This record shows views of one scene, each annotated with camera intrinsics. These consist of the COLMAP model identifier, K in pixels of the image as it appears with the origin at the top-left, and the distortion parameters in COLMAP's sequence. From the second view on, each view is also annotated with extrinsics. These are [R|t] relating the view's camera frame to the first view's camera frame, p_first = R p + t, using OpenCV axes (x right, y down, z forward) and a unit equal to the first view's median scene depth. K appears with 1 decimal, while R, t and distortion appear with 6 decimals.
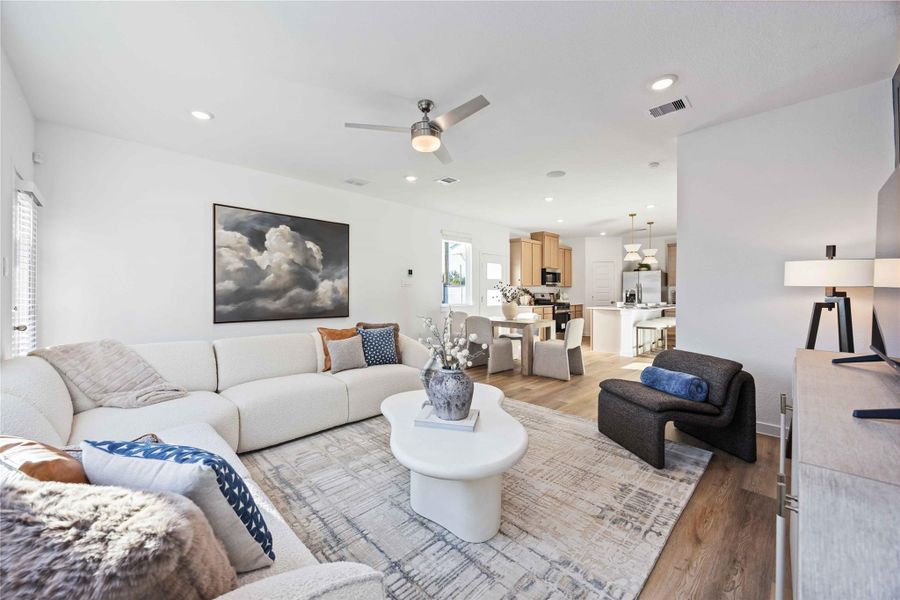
lens RADIAL K [[344.5, 0, 447.3], [0, 344.5, 292.1], [0, 0, 1]] dist [-0.005969, 0.000310]
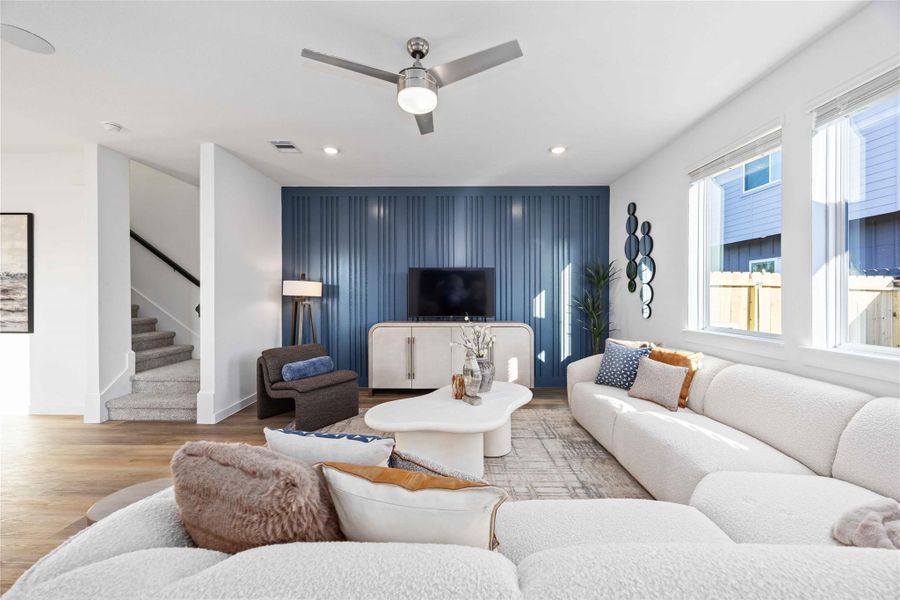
lens RADIAL K [[344.5, 0, 451.6], [0, 344.5, 295.9], [0, 0, 1]] dist [-0.005969, 0.000310]
pose [[-0.708411, 0.000837, 0.705800, -0.206135], [-0.001938, 0.999993, -0.003132, -0.003772], [-0.705797, -0.003586, -0.708405, 0.478128]]
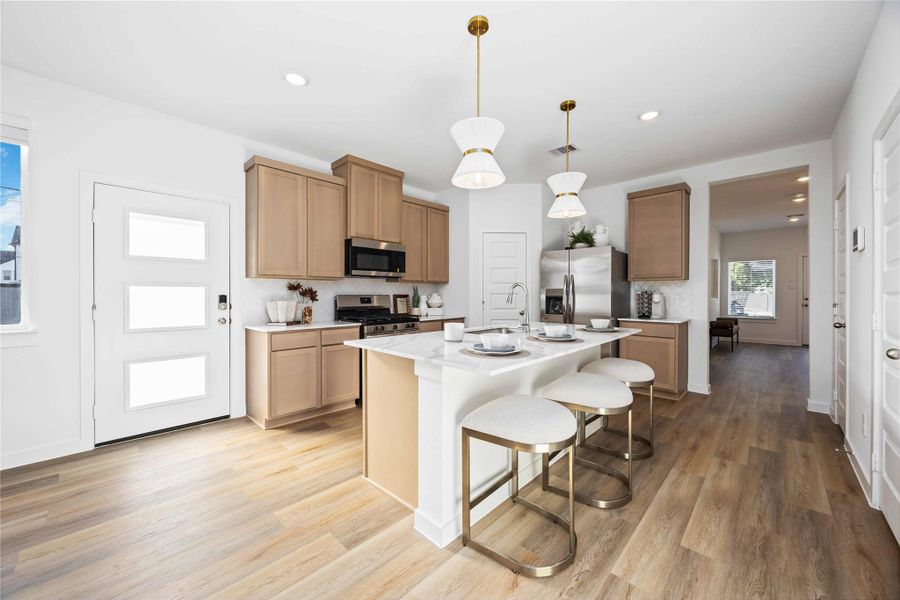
lens RADIAL K [[344.5, 0, 446.0], [0, 344.5, 295.2], [0, 0, 1]] dist [-0.005969, 0.000310]
pose [[0.999671, 0.001757, 0.025593, 0.393641], [-0.001852, 0.999991, 0.003696, 0.001613], [-0.025586, -0.003742, 0.999666, 0.553131]]
